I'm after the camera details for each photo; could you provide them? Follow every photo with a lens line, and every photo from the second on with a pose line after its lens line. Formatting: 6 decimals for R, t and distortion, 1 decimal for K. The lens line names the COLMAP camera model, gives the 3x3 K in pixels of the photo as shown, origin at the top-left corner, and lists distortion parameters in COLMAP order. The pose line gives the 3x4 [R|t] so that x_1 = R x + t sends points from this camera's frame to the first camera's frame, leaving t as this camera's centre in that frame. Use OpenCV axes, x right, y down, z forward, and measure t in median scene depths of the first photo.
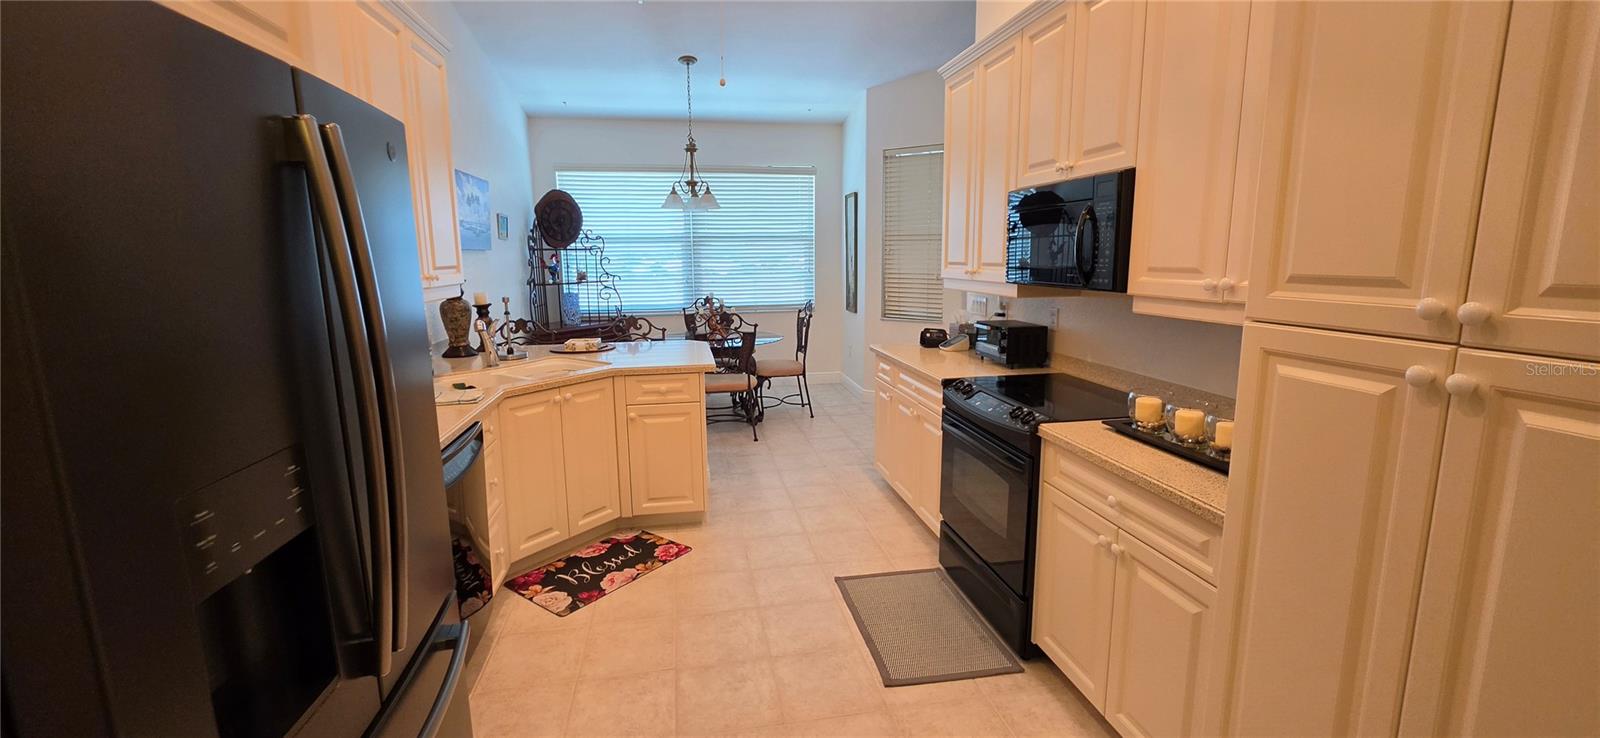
lens RADIAL K [[641.8, 0, 793.4], [0, 641.8, 361.1], [0, 0, 1]] dist [-0.004133, 0.001419]
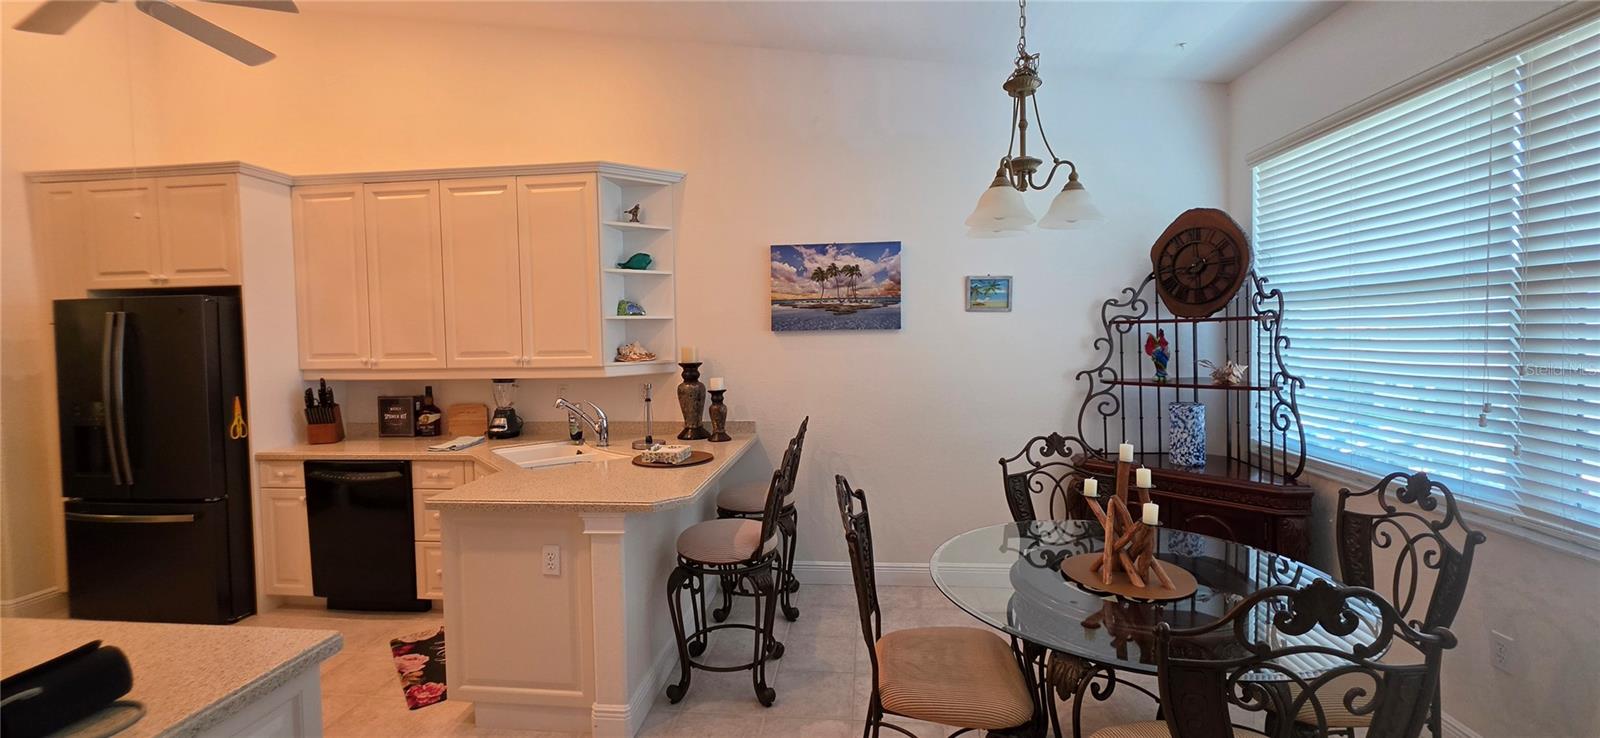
lens RADIAL K [[641.8, 0, 785.8], [0, 641.8, 370.0], [0, 0, 1]] dist [-0.004133, 0.001419]
pose [[-0.287800, 0.060798, -0.955759, 0.418776], [-0.140301, 0.984539, 0.104876, -0.255944], [0.947358, 0.164277, -0.274821, 1.497770]]
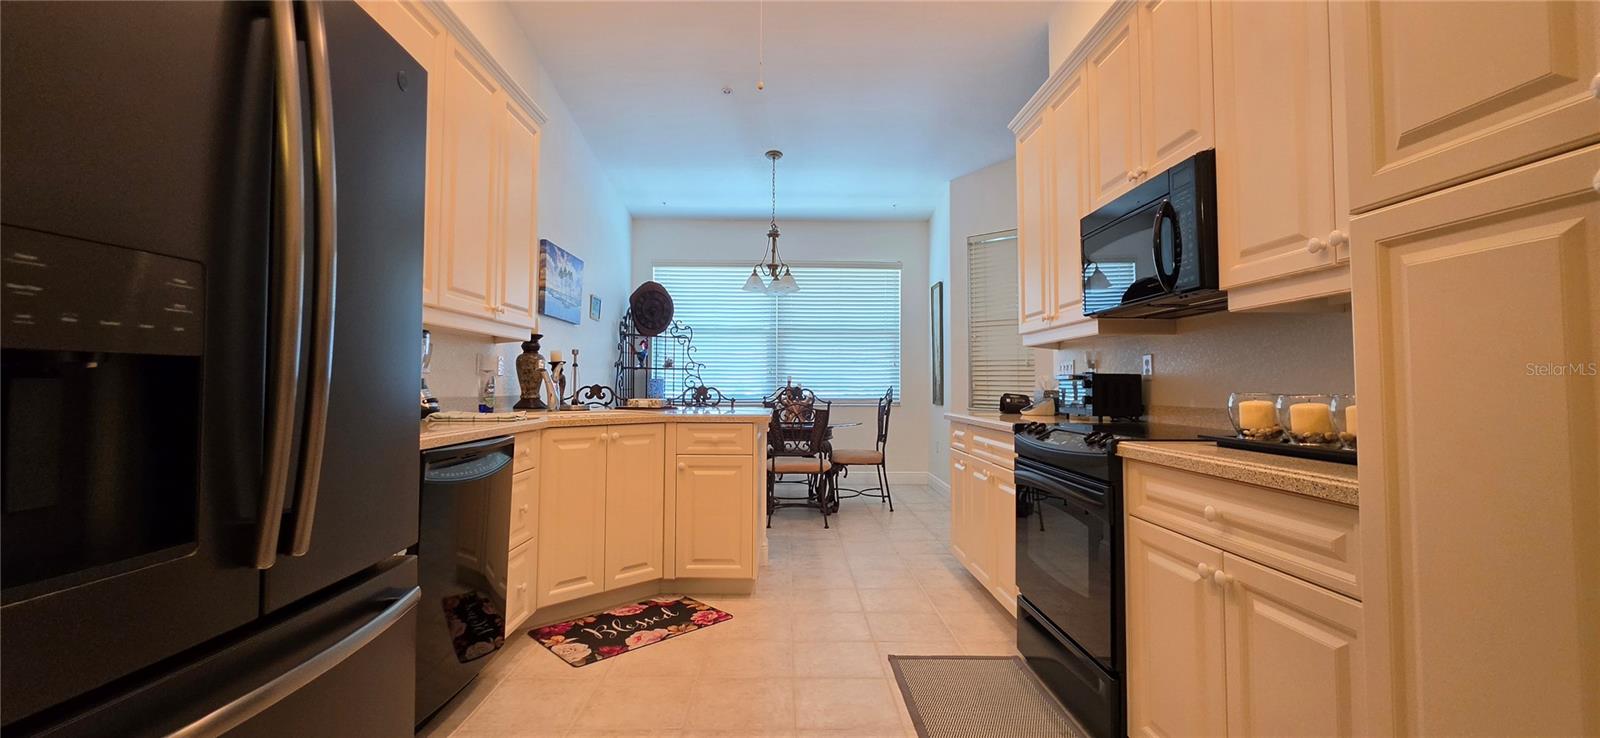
lens RADIAL K [[641.8, 0, 794.1], [0, 641.8, 361.2], [0, 0, 1]] dist [-0.004133, 0.001419]
pose [[0.986679, 0.009053, -0.162425, 0.064415], [-0.041826, 0.979002, -0.199512, 0.111122], [0.157209, 0.203648, 0.966340, 0.069076]]
